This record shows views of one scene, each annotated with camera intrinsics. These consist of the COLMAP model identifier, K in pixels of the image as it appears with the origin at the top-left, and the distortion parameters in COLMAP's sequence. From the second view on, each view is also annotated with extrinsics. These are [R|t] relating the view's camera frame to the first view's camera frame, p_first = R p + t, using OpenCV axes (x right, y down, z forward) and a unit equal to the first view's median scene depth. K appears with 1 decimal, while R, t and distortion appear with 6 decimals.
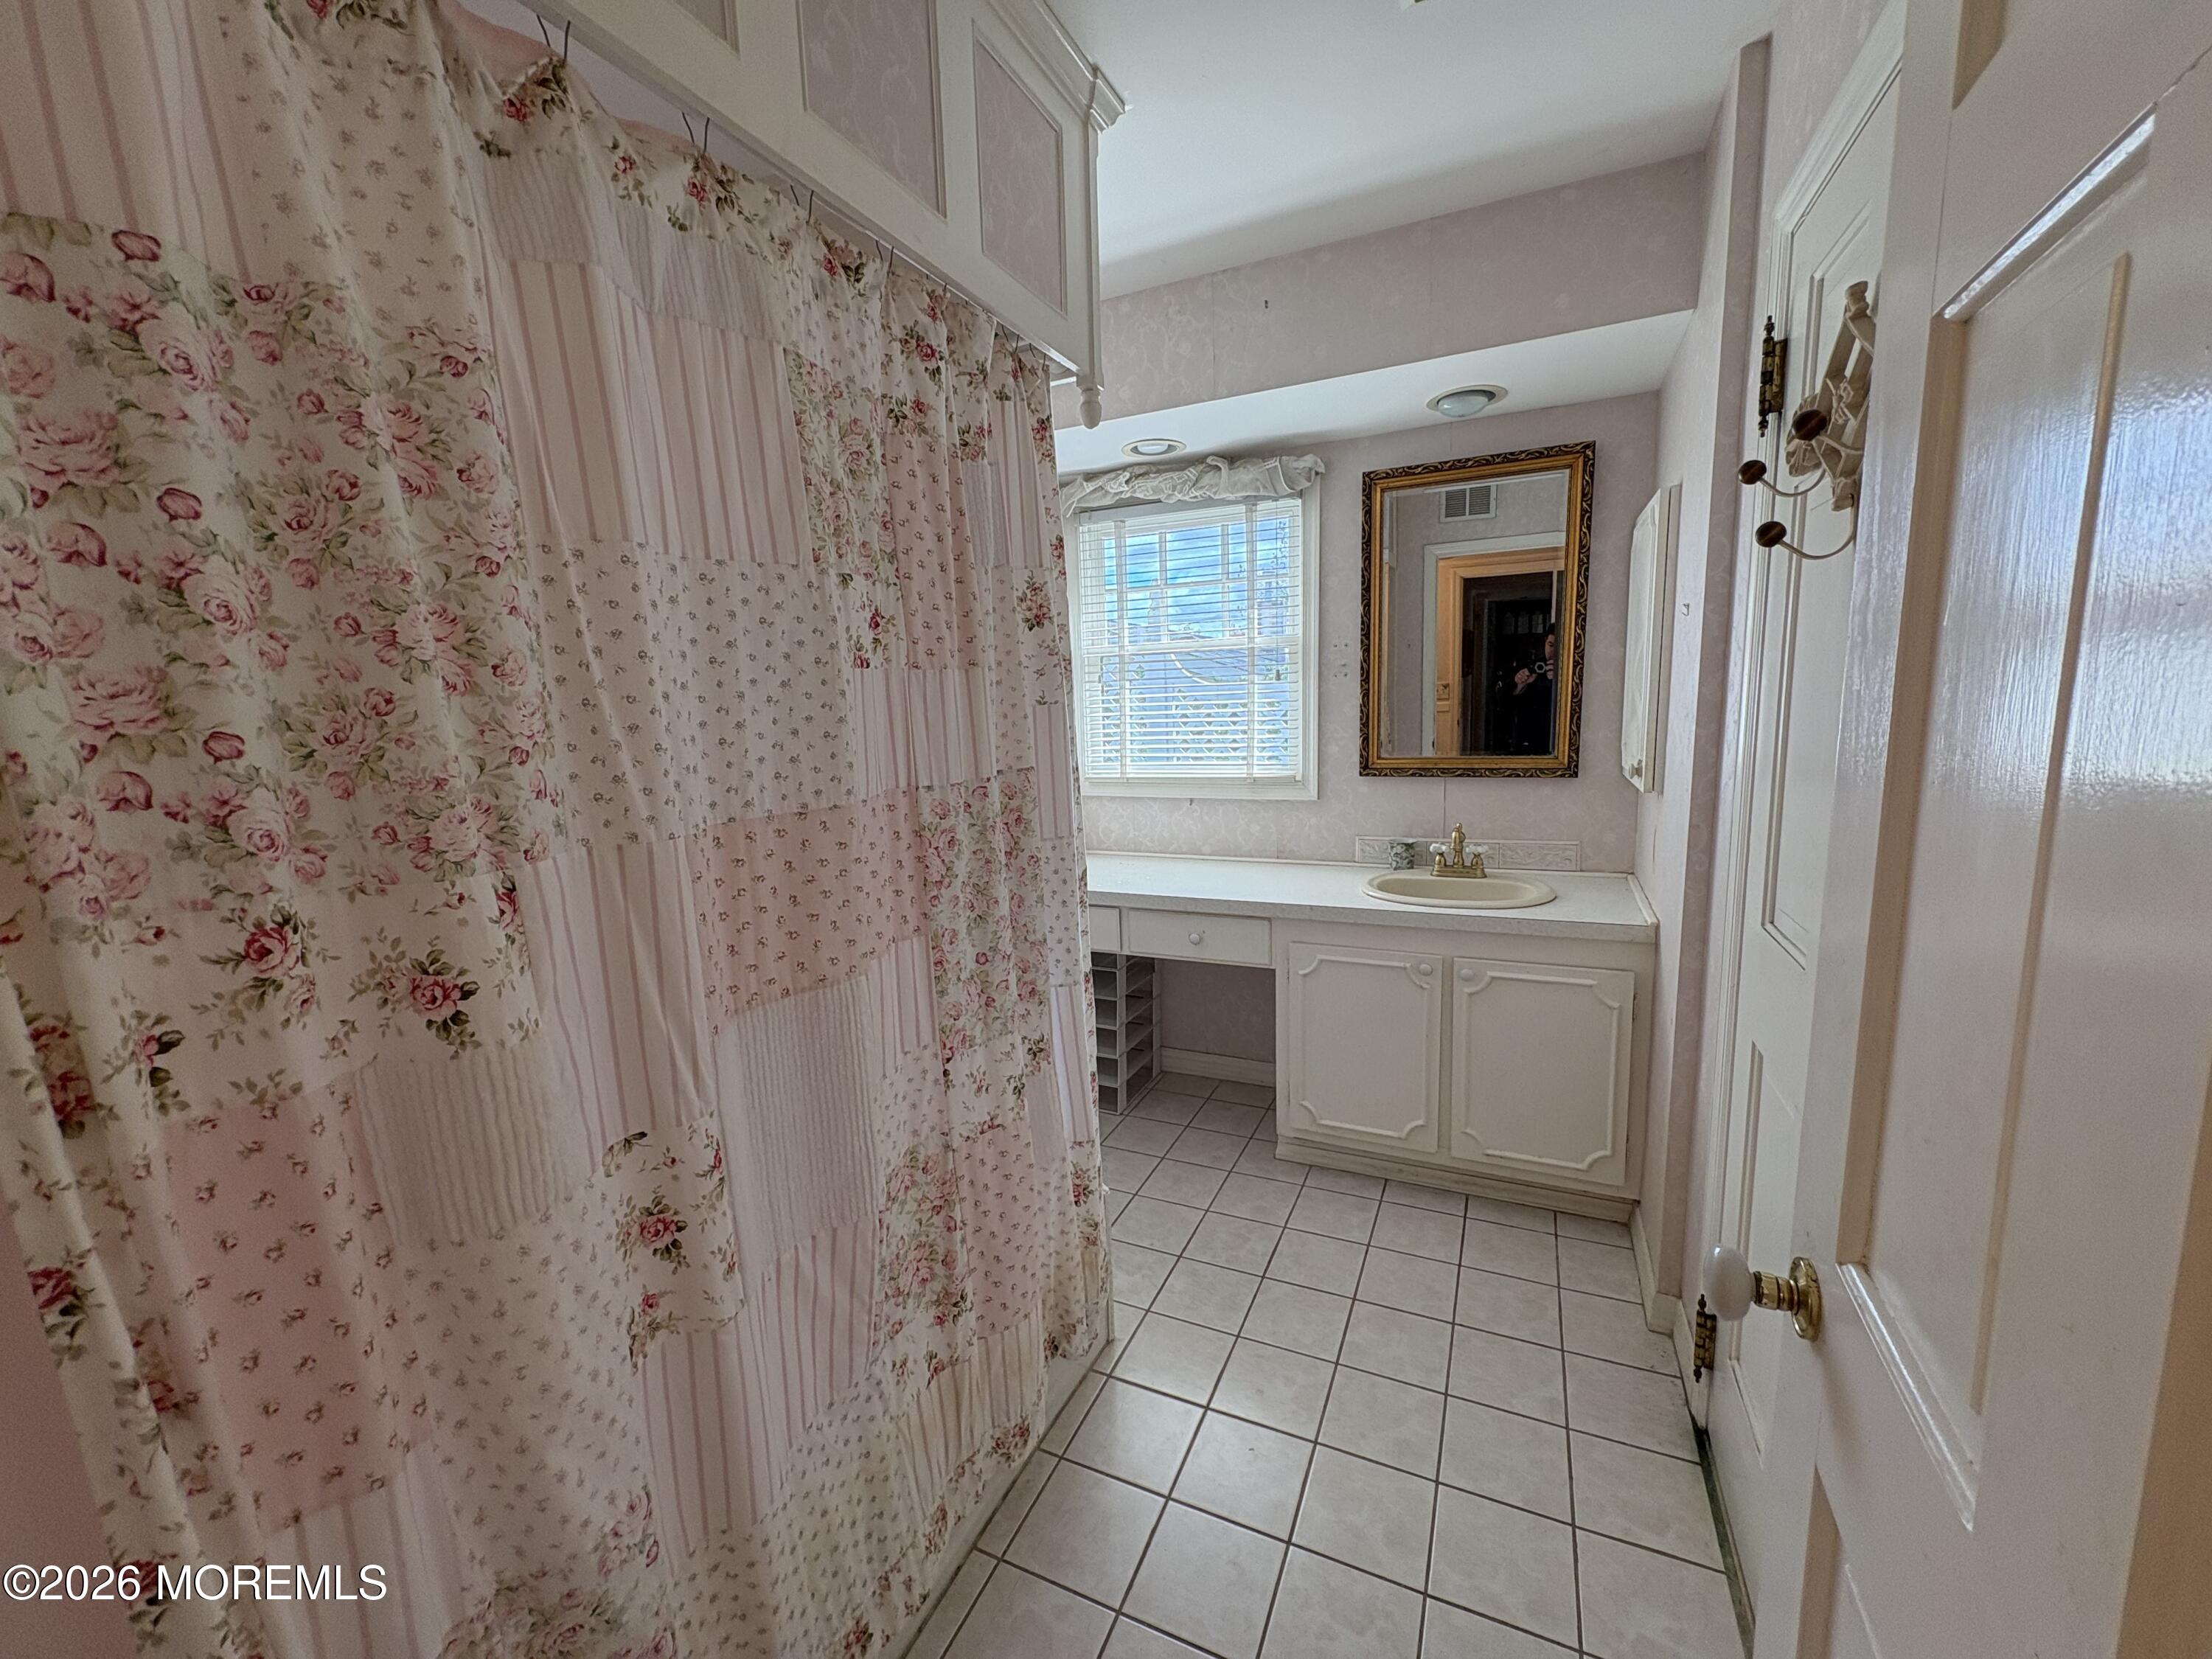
lens RADIAL K [[877.8, 0, 1108.5], [0, 877.8, 830.3], [0, 0, 1]] dist [-0.001145, -0.000278]
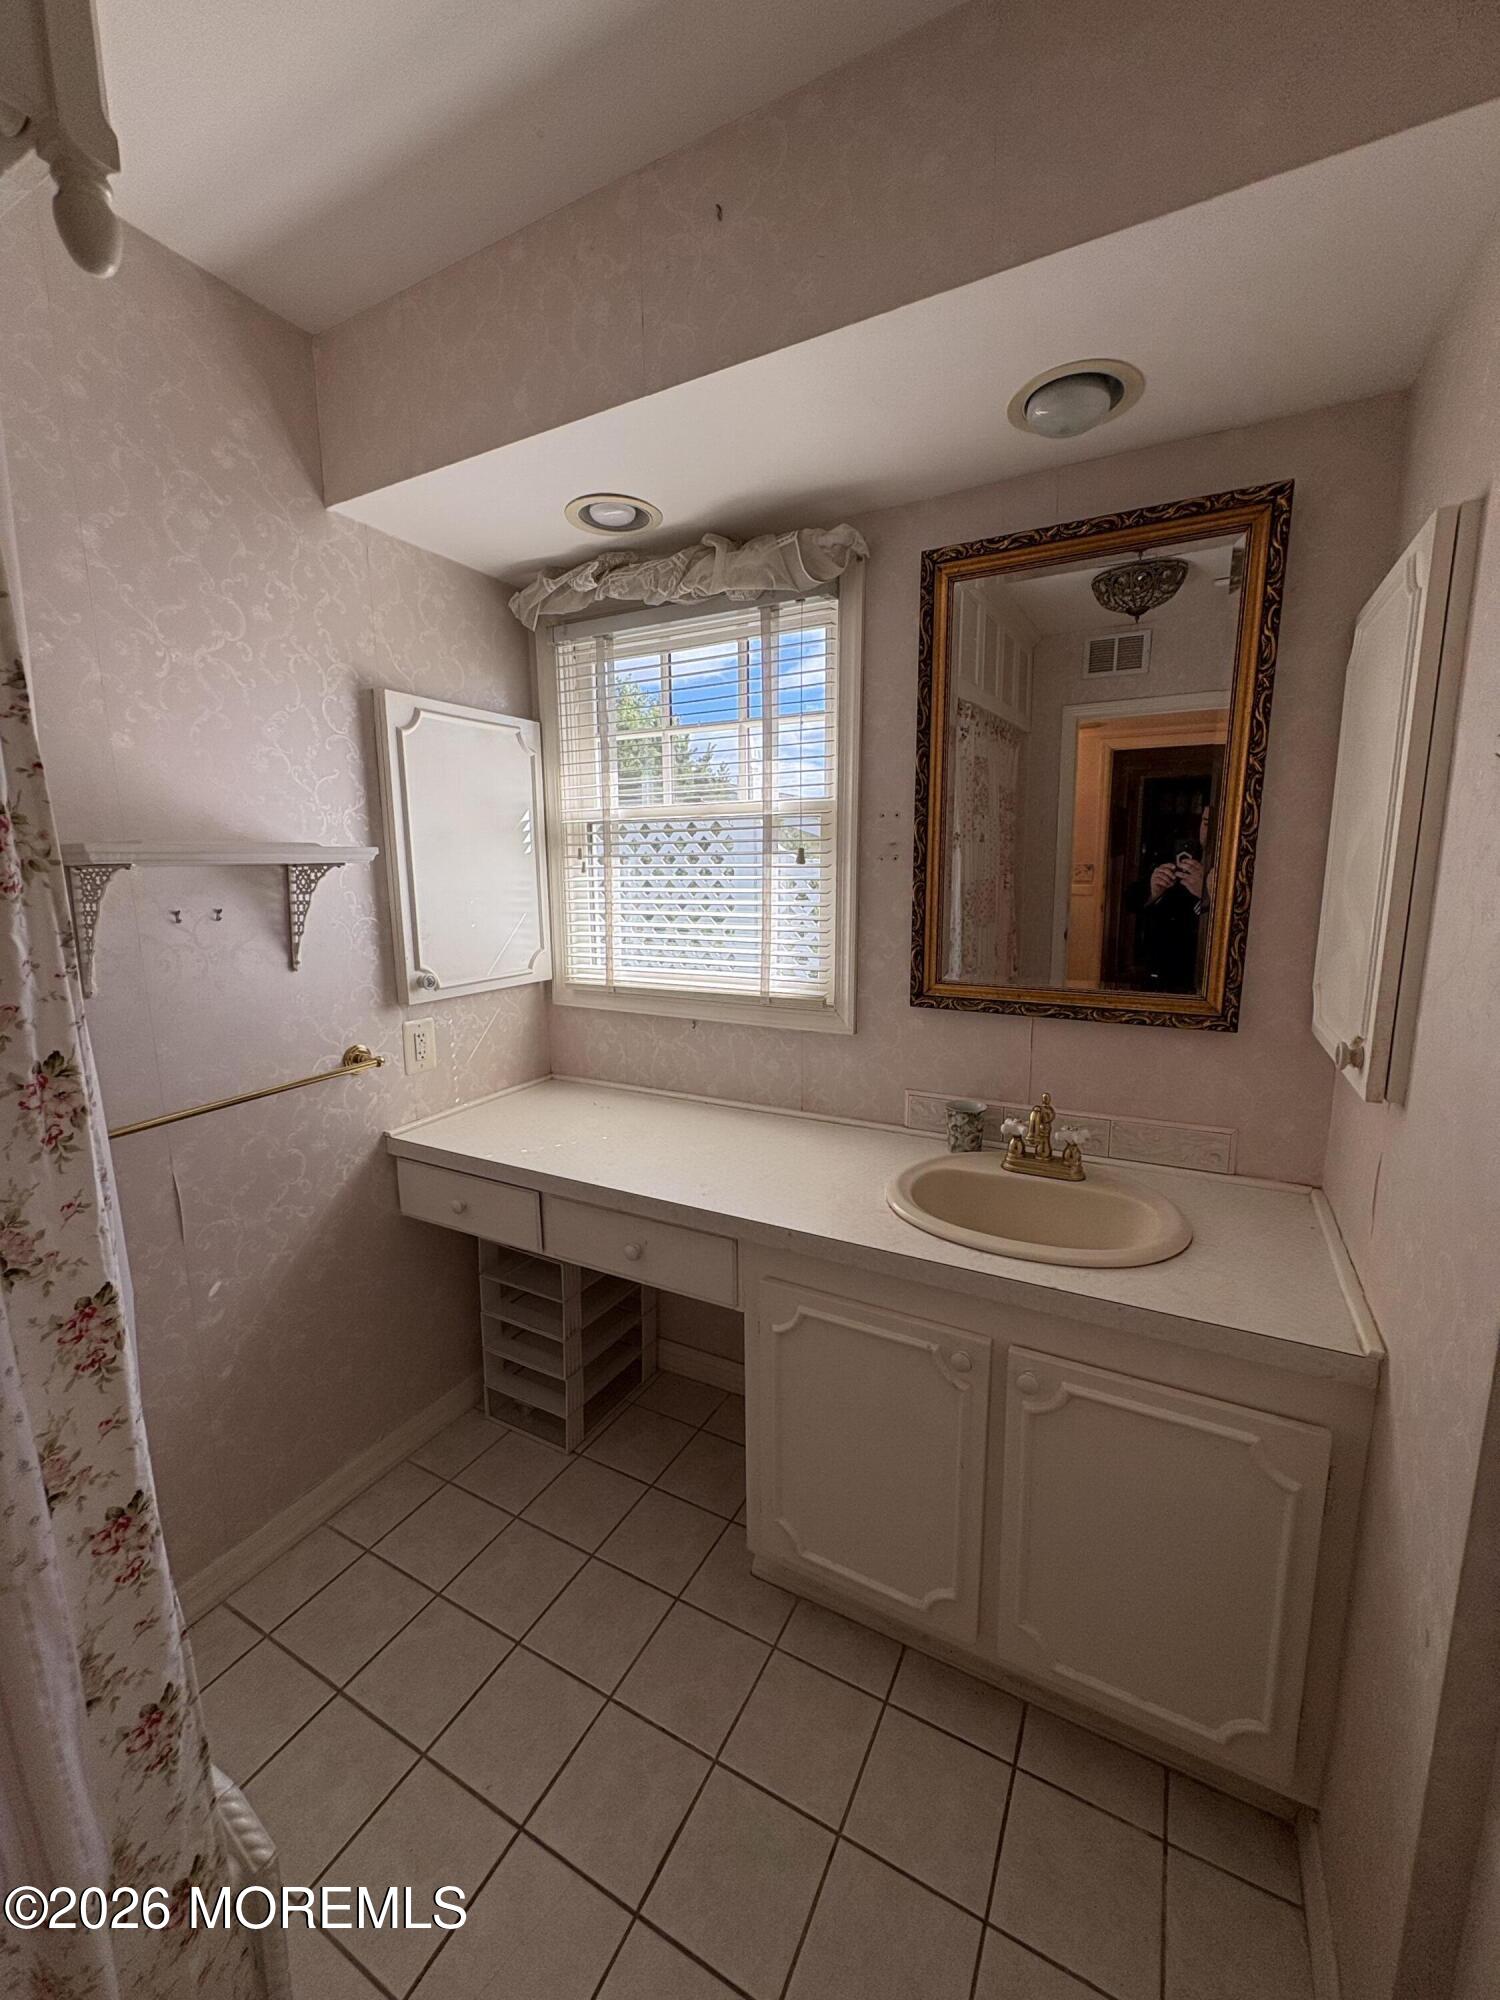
lens RADIAL K [[793.7, 0, 750.8], [0, 793.7, 996.6], [0, 0, 1]] dist [-0.001145, -0.000278]
pose [[0.998132, 0.035855, -0.049465, 0.205657], [-0.035059, 0.999243, 0.016857, -0.080899], [0.050032, -0.015091, 0.998634, 0.398766]]
